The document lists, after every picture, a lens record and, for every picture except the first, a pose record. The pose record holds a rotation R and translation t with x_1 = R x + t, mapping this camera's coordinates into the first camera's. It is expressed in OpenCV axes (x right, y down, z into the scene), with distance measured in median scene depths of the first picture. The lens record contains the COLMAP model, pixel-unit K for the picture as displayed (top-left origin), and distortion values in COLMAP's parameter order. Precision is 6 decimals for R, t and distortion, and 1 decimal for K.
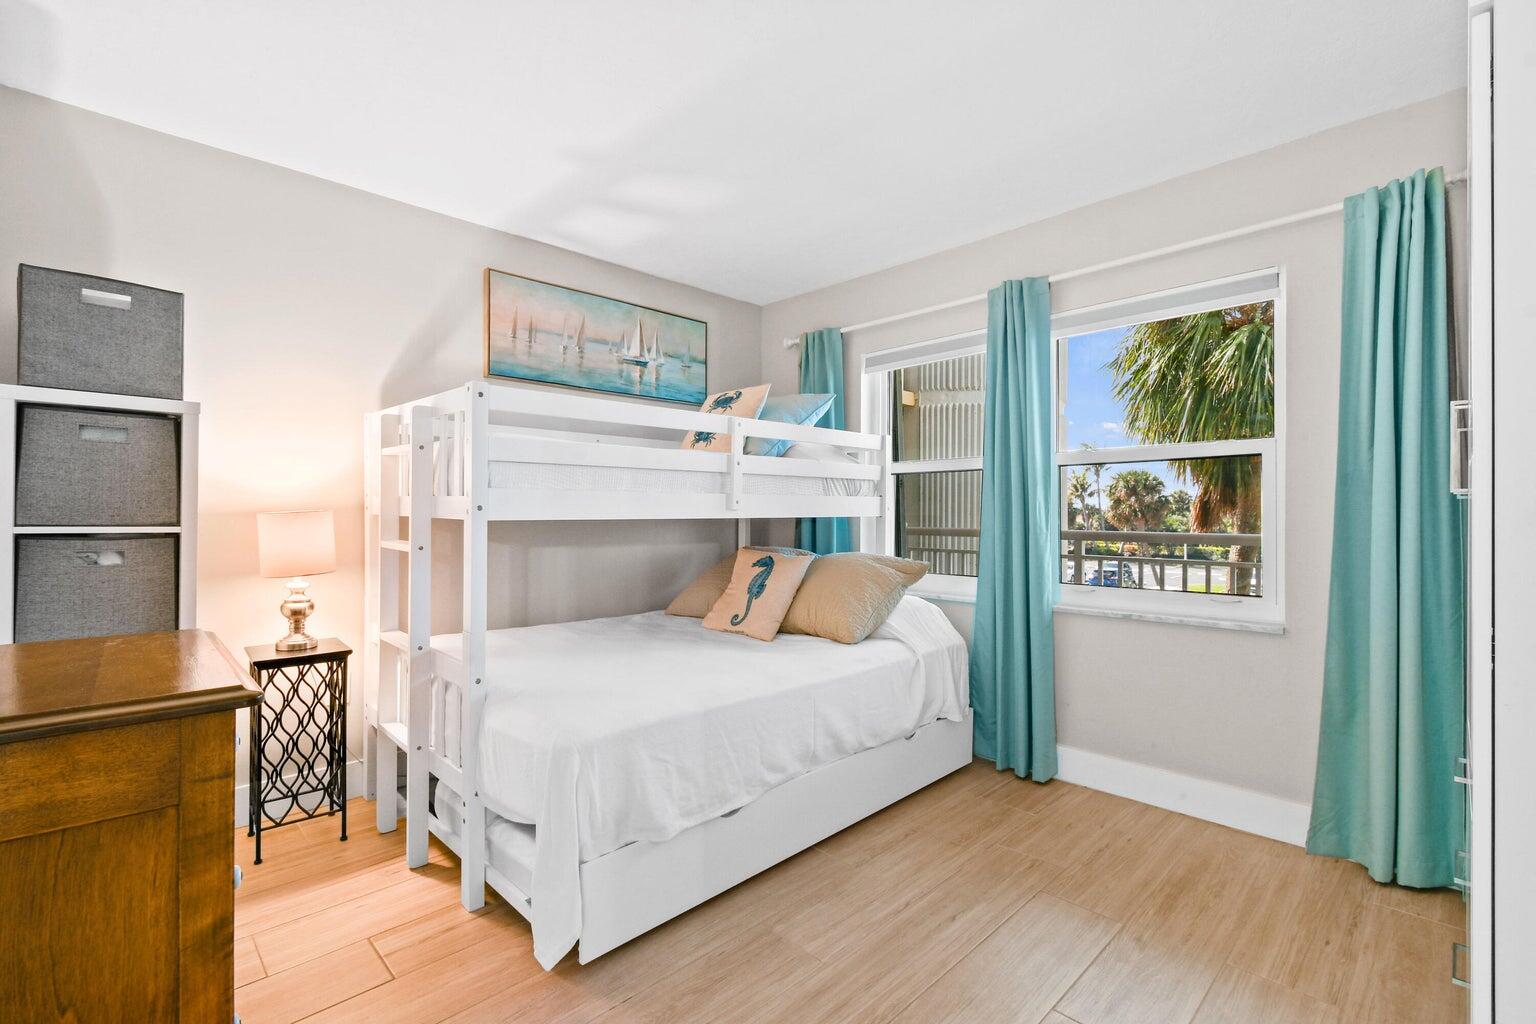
lens RADIAL K [[678.8, 0, 768.0], [0, 678.8, 512.0], [0, 0, 1]] dist [-0.000612, -0.000175]
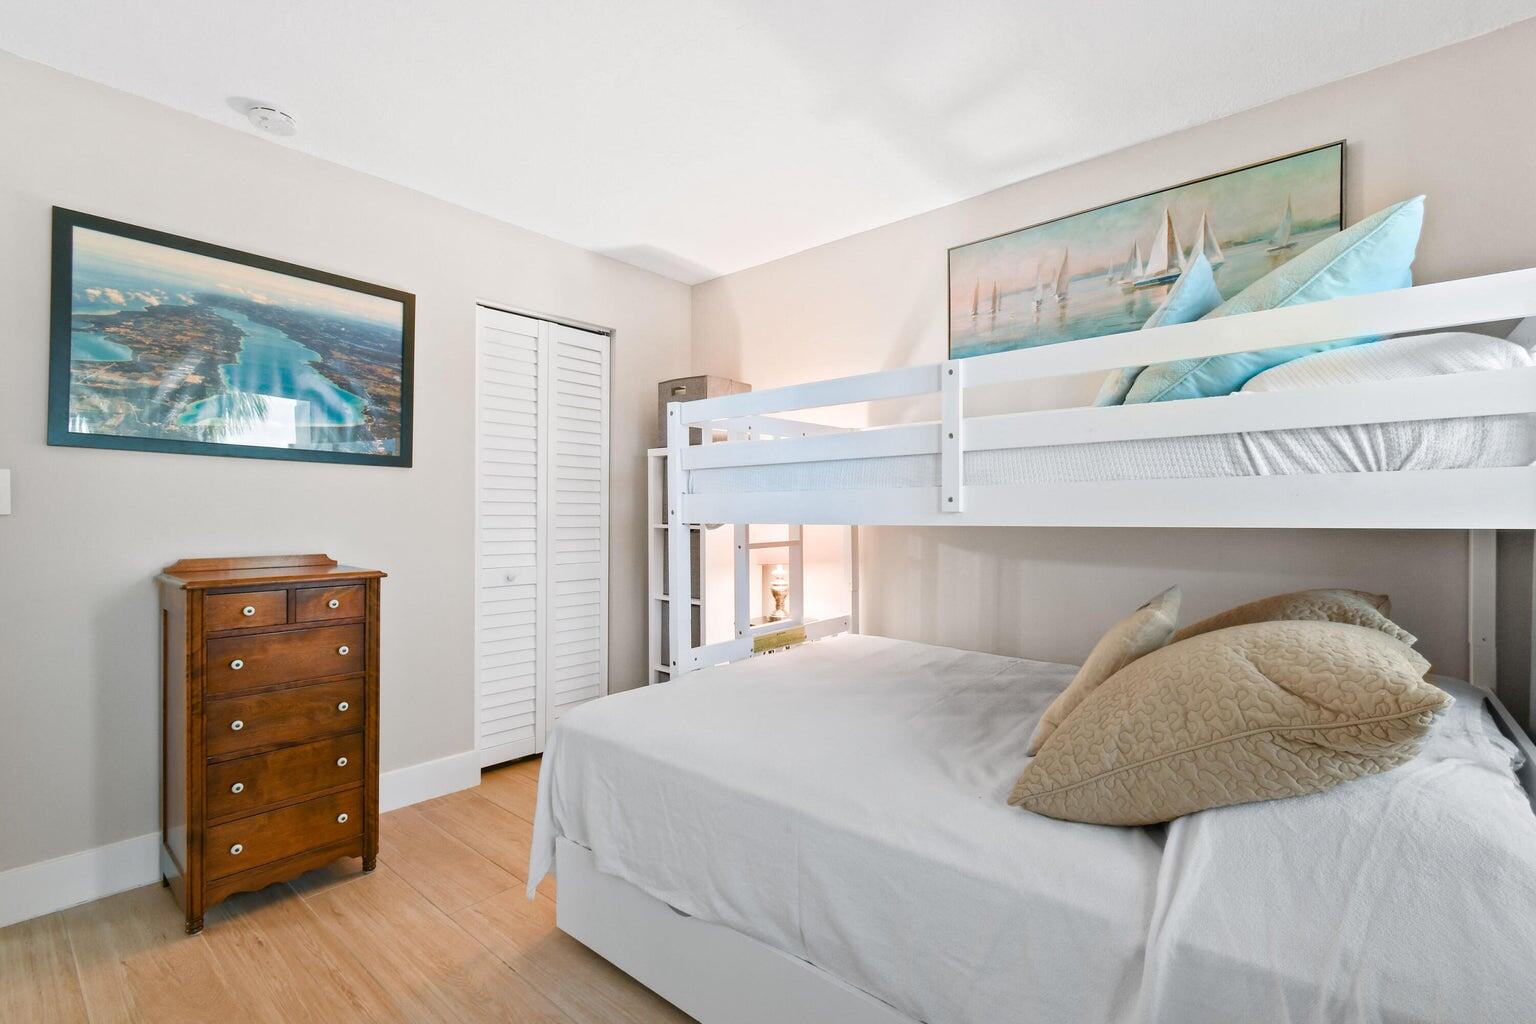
lens RADIAL K [[678.8, 0, 768.0], [0, 678.8, 512.0], [0, 0, 1]] dist [-0.000612, -0.000175]
pose [[0.102538, -0.006875, -0.994705, 0.428298], [0.001637, 0.999976, -0.006743, 0.000361], [0.994728, -0.000937, 0.102547, 0.607470]]
